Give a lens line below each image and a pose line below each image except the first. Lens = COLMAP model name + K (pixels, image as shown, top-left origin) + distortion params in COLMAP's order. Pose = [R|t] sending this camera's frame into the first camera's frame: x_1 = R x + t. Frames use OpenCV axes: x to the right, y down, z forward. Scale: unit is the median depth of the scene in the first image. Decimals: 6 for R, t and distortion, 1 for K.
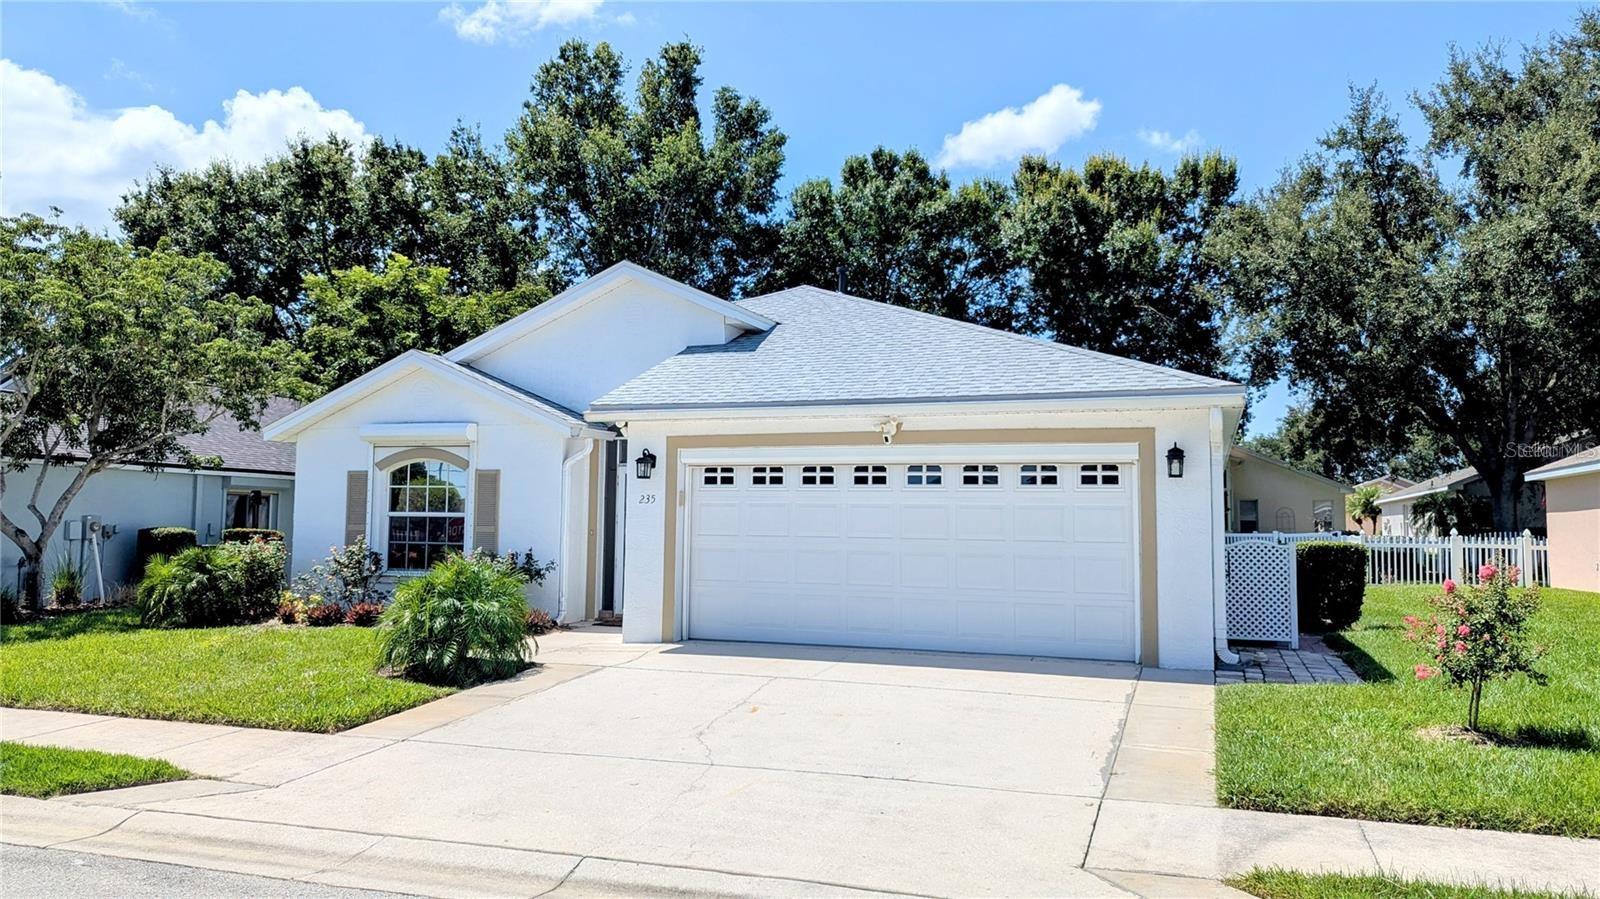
lens RADIAL K [[1127.2, 0, 800.0], [0, 1127.2, 449.5], [0, 0, 1]] dist [0.080724, -0.071700]
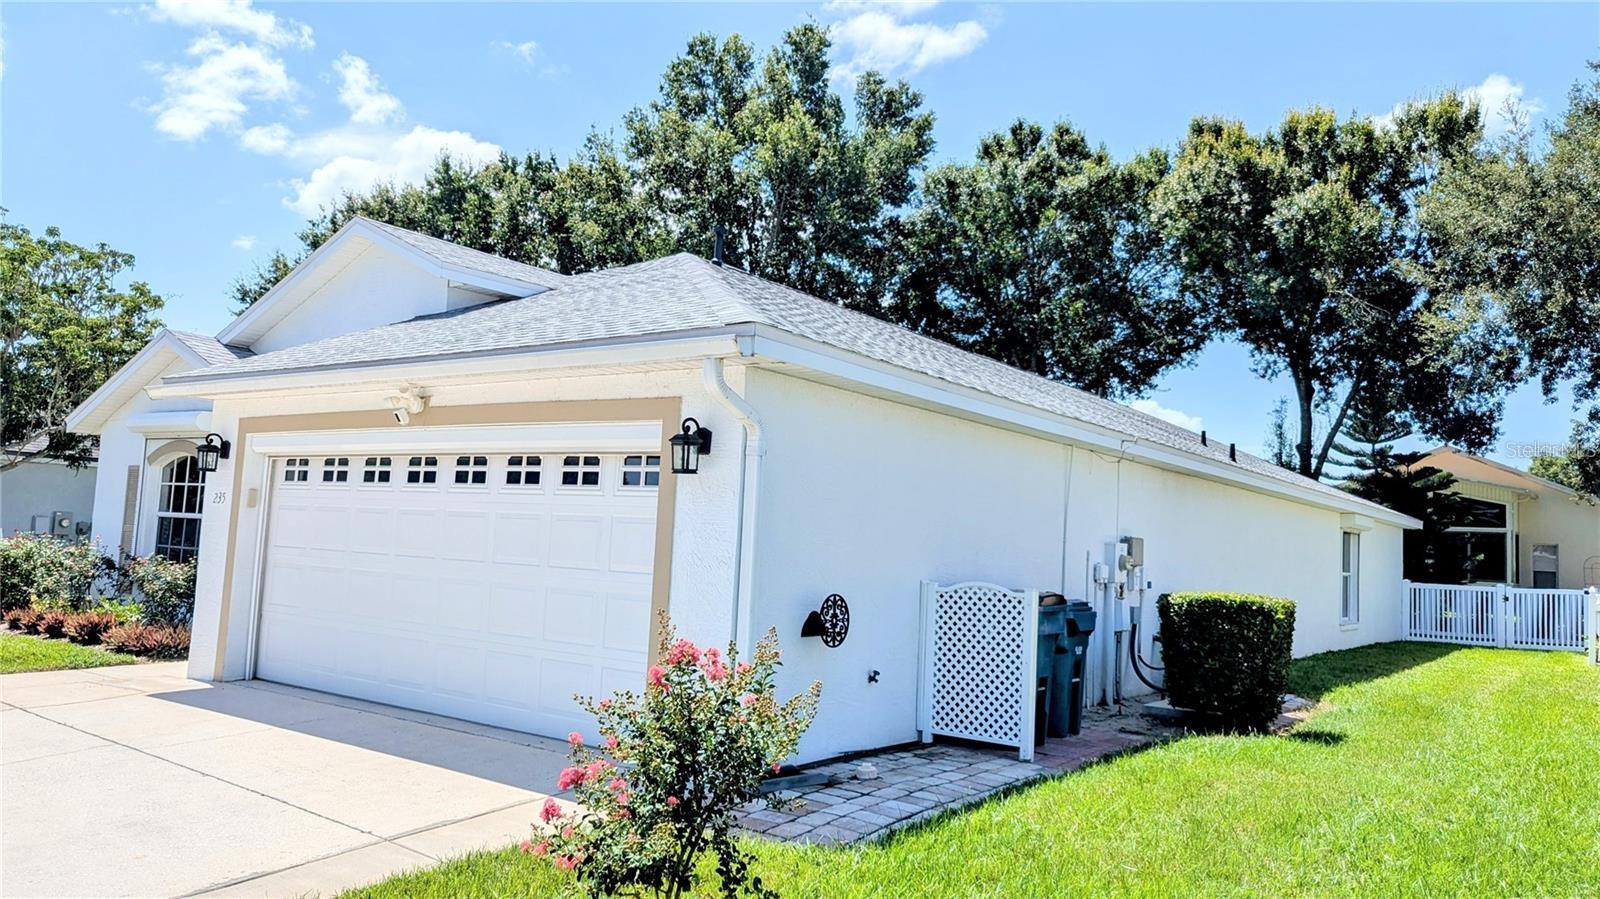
lens RADIAL K [[1127.2, 0, 800.0], [0, 1127.2, 449.5], [0, 0, 1]] dist [0.080724, -0.071700]
pose [[0.956147, 0.011944, -0.292643, 0.333579], [-0.018970, 0.999596, -0.021182, 0.013626], [0.292272, 0.025805, 0.955987, 0.251809]]
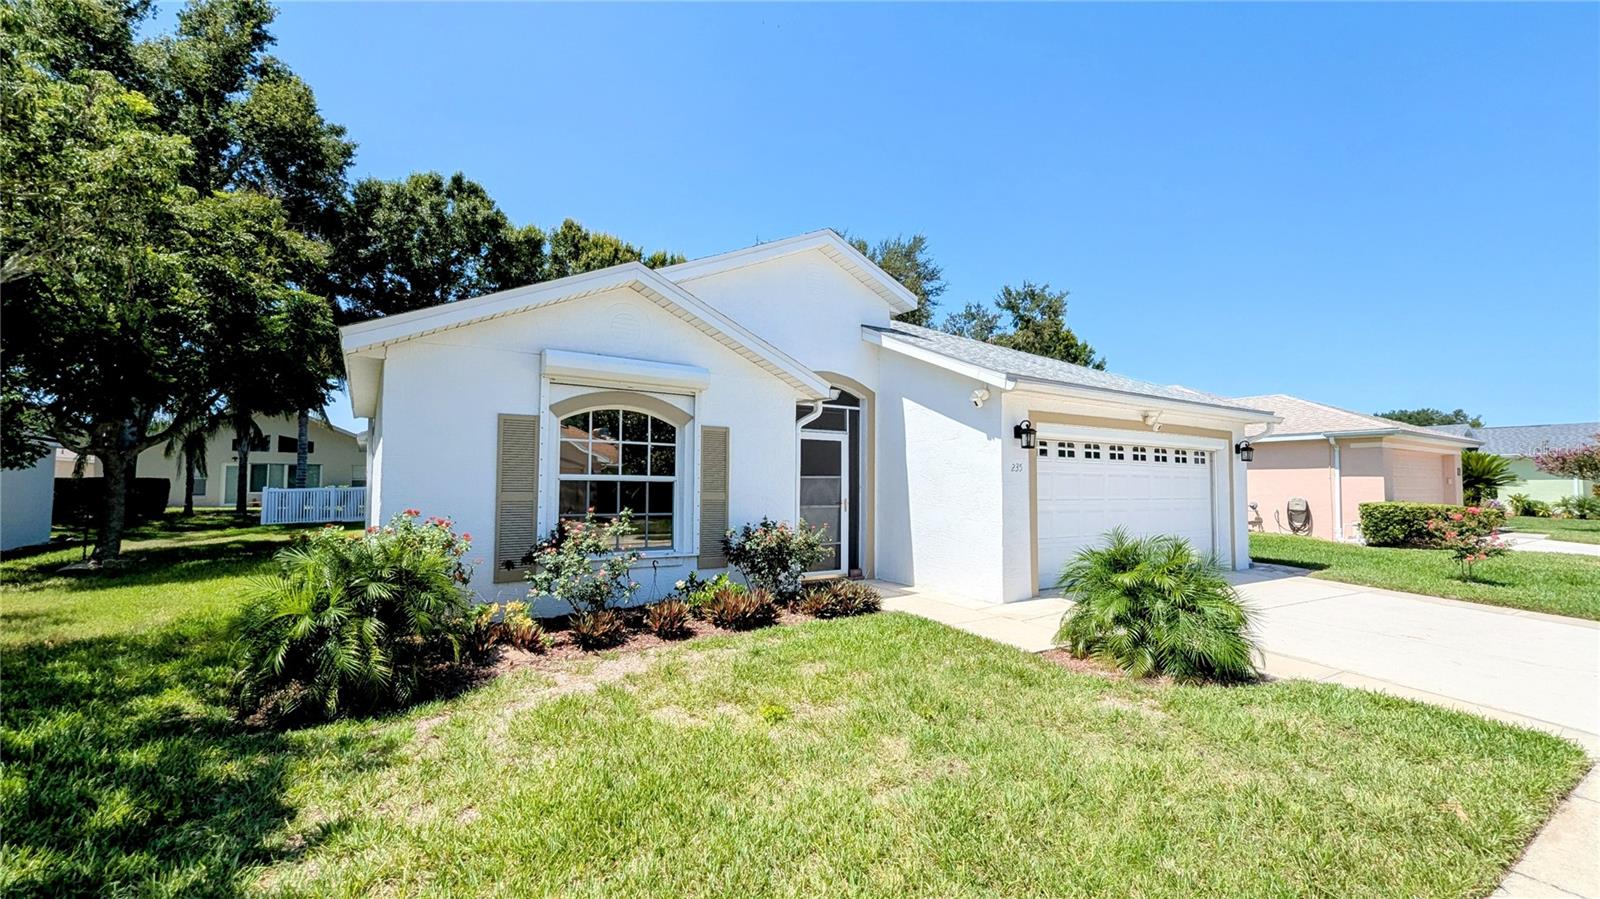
lens RADIAL K [[651.4, 0, 800.0], [0, 651.4, 449.5], [0, 0, 1]] dist [0.000136, 0.000002]
pose [[0.609686, 0.033438, 0.791938, -0.525533], [-0.056501, 0.998402, 0.001343, 0.026128], [-0.790627, -0.045565, 0.610601, 0.546218]]
